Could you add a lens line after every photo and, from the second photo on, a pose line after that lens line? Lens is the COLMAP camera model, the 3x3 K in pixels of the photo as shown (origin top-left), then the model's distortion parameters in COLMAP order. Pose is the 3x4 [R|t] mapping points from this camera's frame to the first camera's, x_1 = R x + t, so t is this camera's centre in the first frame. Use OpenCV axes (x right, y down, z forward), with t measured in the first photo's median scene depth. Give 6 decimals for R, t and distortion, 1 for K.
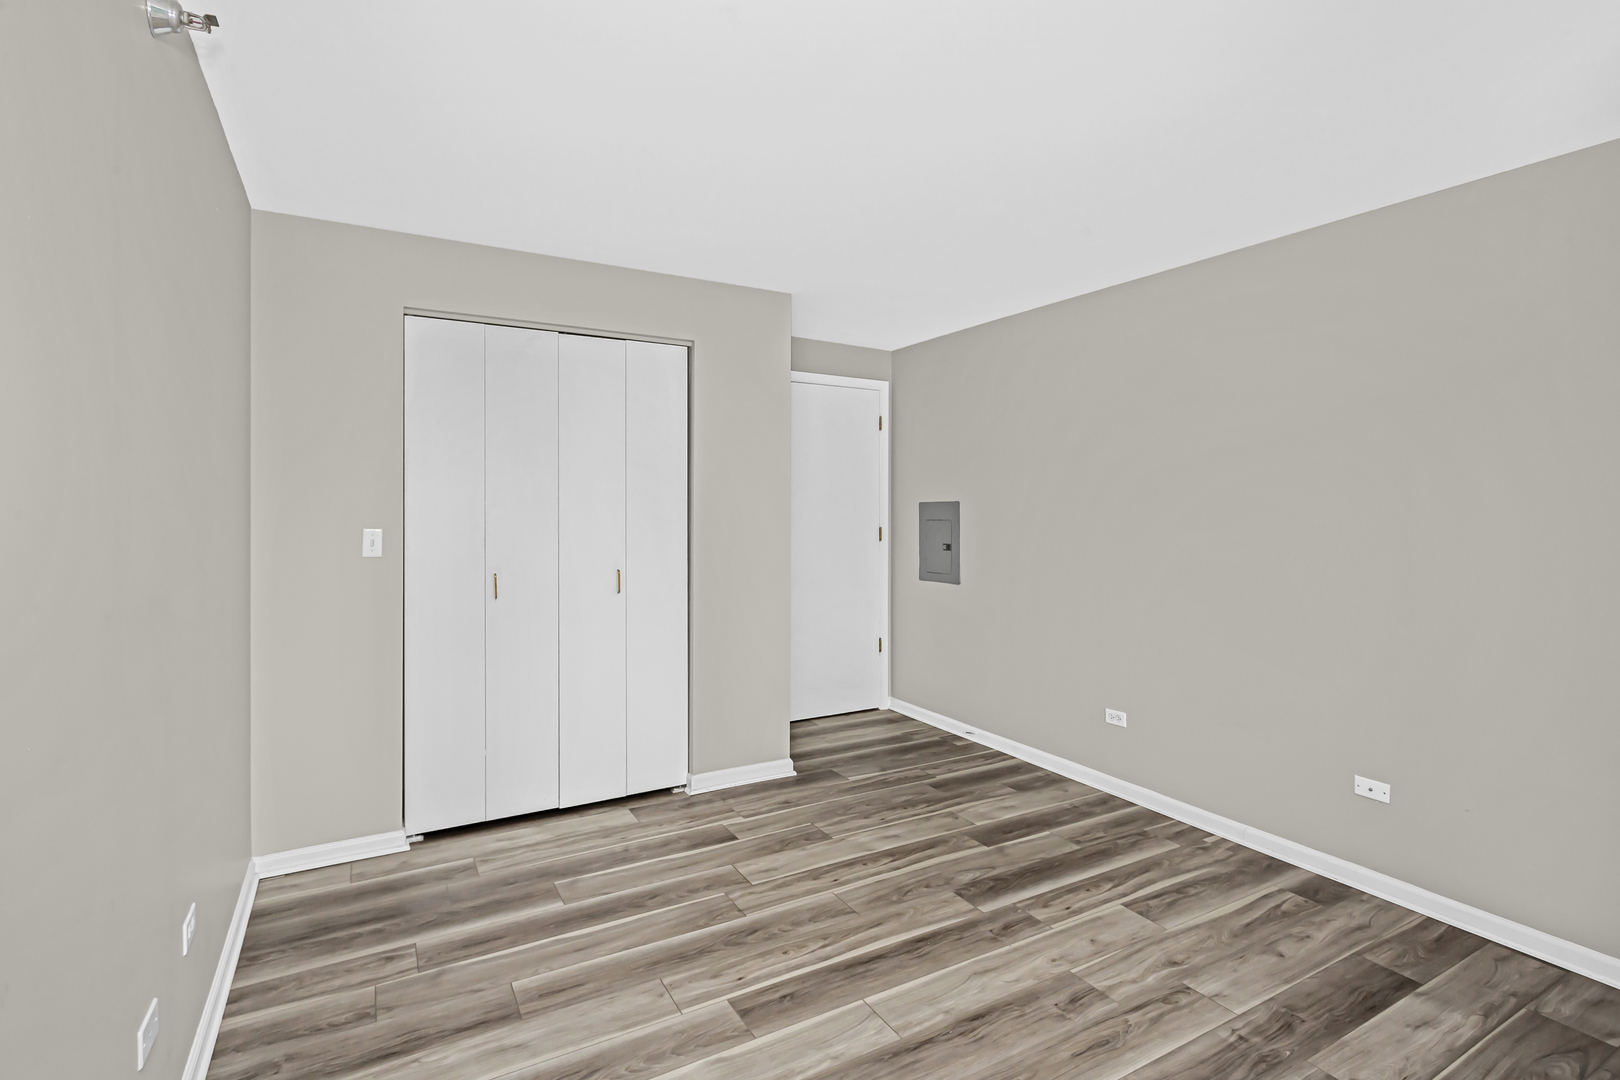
lens RADIAL K [[772.9, 0, 807.4], [0, 772.9, 532.4], [0, 0, 1]] dist [0.001208, 0.000958]
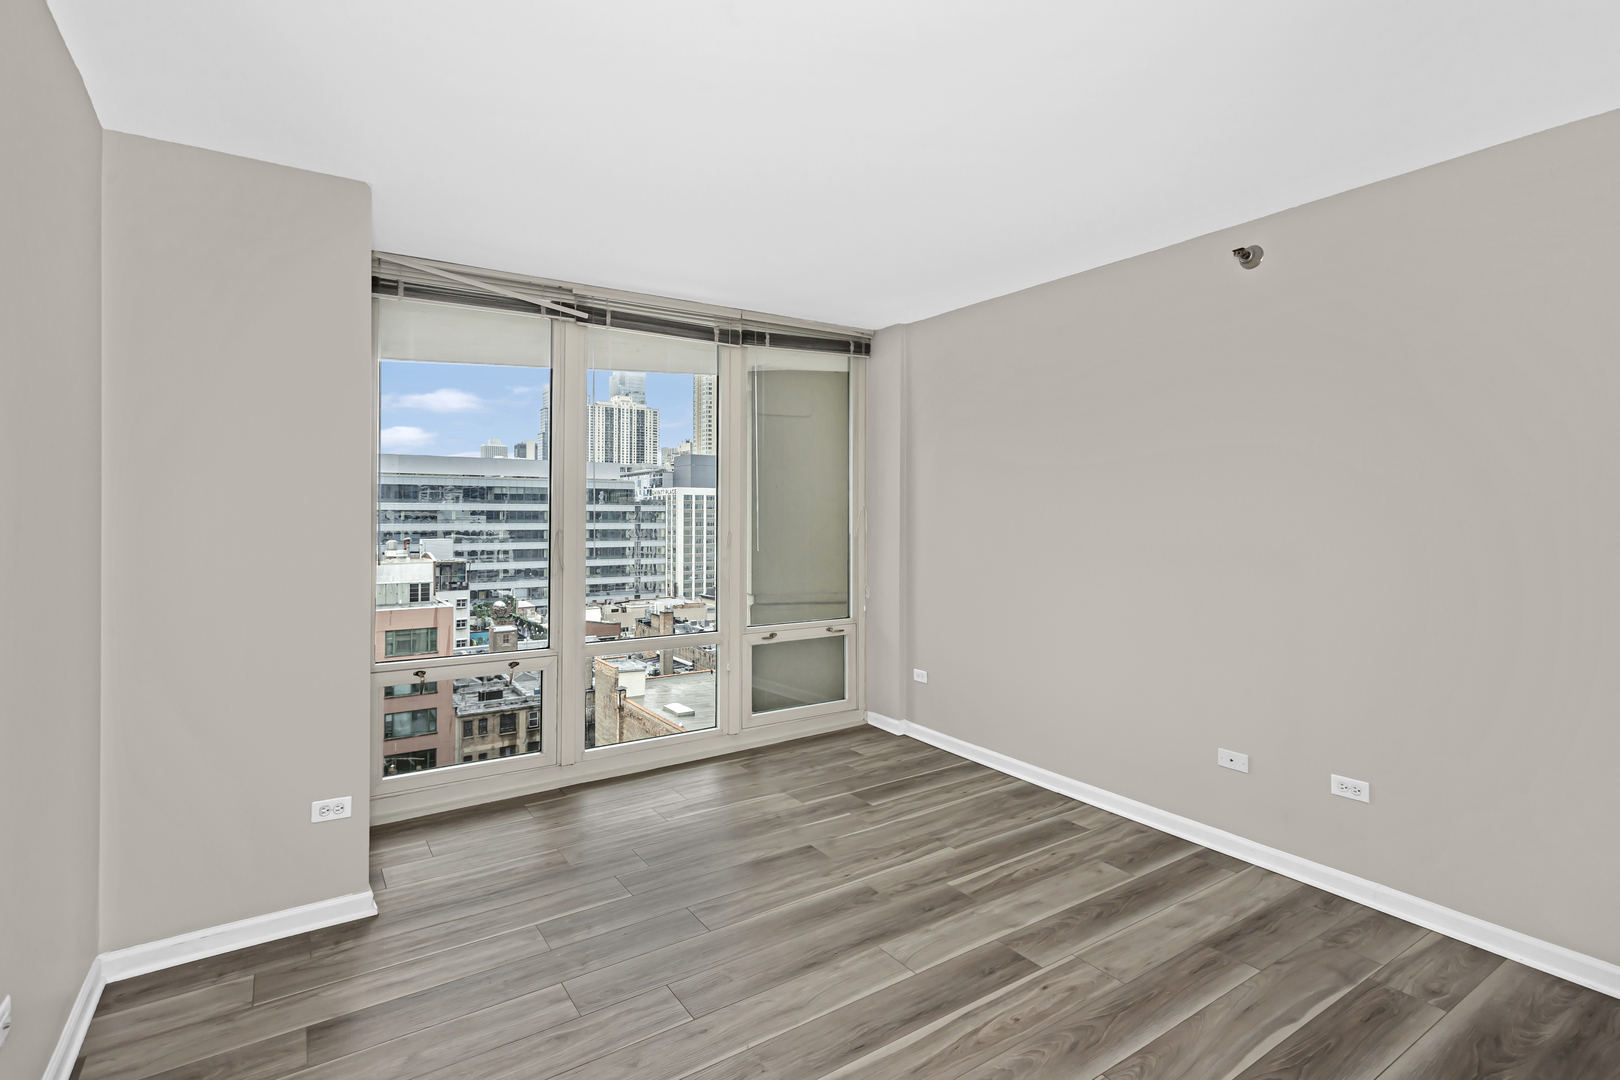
lens RADIAL K [[772.9, 0, 811.8], [0, 772.9, 526.3], [0, 0, 1]] dist [0.001208, 0.000958]
pose [[-0.997795, -0.001843, -0.066351, 0.275293], [-0.004122, 0.999405, 0.034232, -0.033327], [0.066249, 0.034431, -0.997209, 1.962533]]
